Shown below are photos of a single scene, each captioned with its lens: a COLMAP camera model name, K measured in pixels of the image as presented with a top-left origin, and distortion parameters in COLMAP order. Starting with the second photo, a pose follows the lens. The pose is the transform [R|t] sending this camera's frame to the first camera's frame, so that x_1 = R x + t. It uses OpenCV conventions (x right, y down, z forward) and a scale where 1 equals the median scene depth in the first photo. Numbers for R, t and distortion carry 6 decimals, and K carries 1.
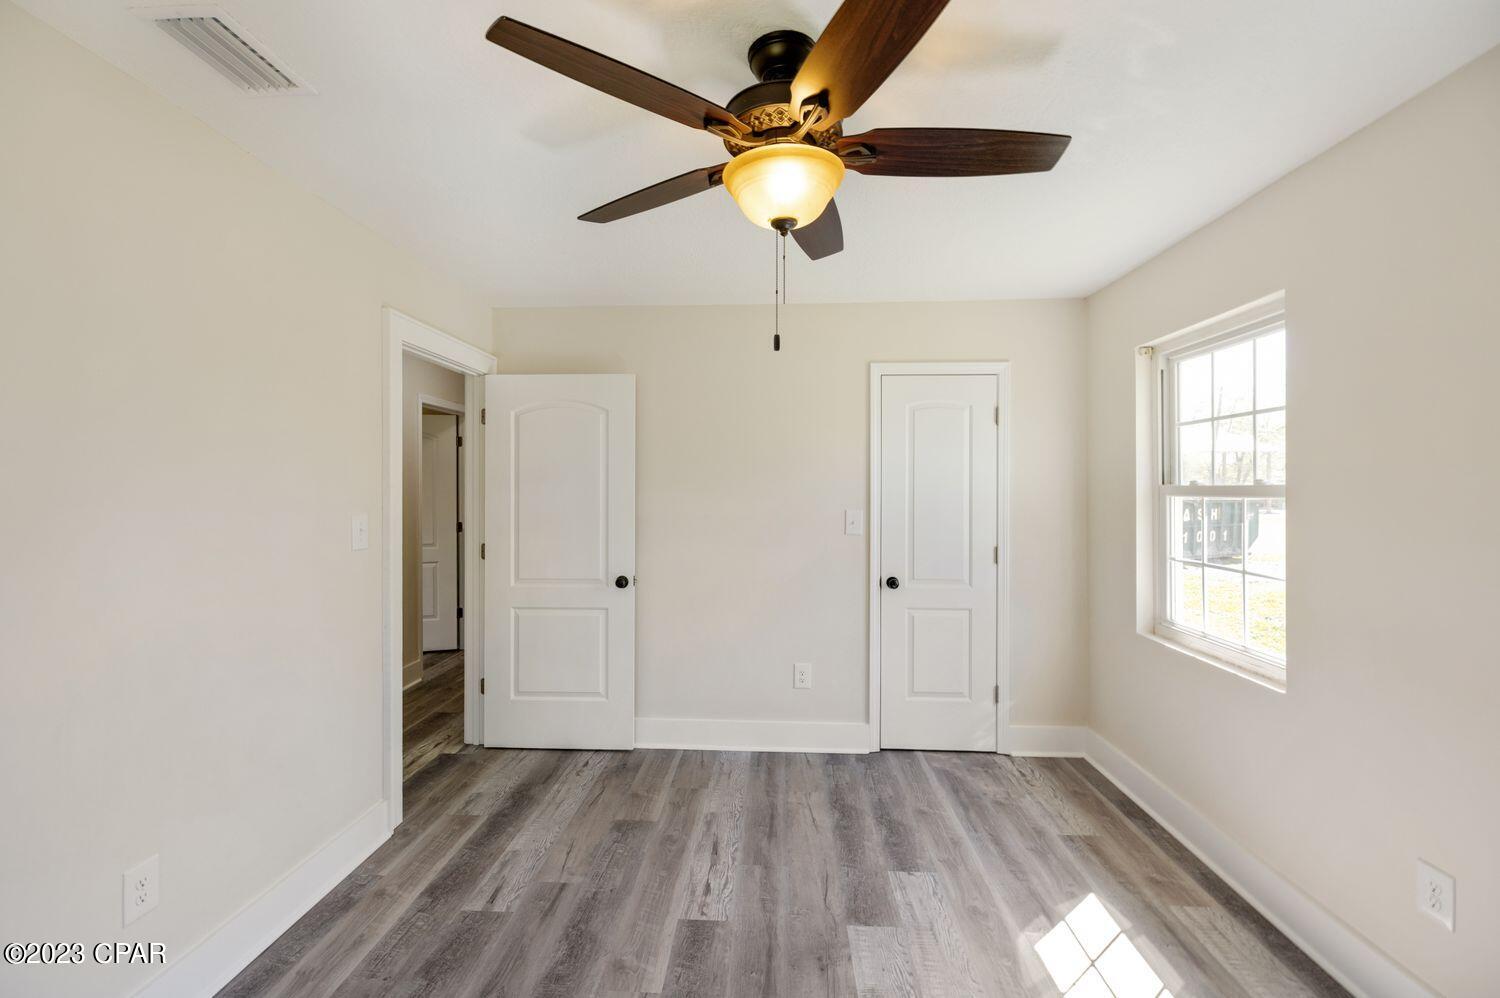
lens RADIAL K [[627.9, 0, 738.5], [0, 627.9, 491.0], [0, 0, 1]] dist [0.000072, 0.000060]
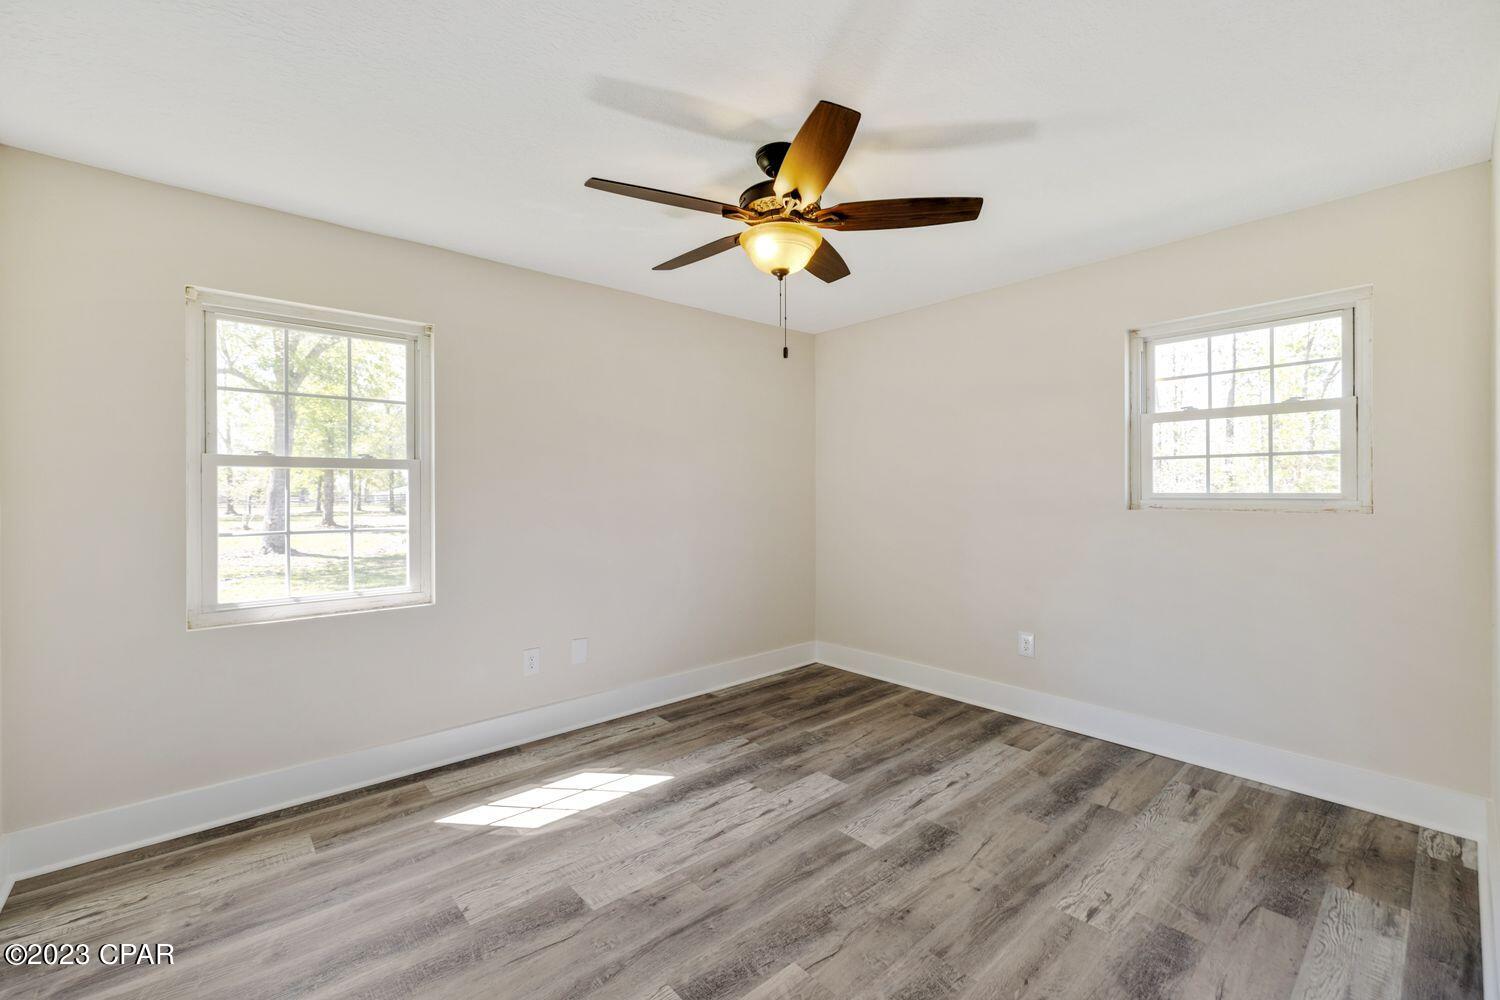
lens RADIAL K [[627.9, 0, 738.5], [0, 627.9, 492.0], [0, 0, 1]] dist [0.000072, 0.000060]
pose [[-0.692677, 0.000637, 0.721248, -0.617322], [0.004441, 0.999984, 0.003381, 0.057364], [-0.721234, 0.005545, -0.692669, 1.398198]]
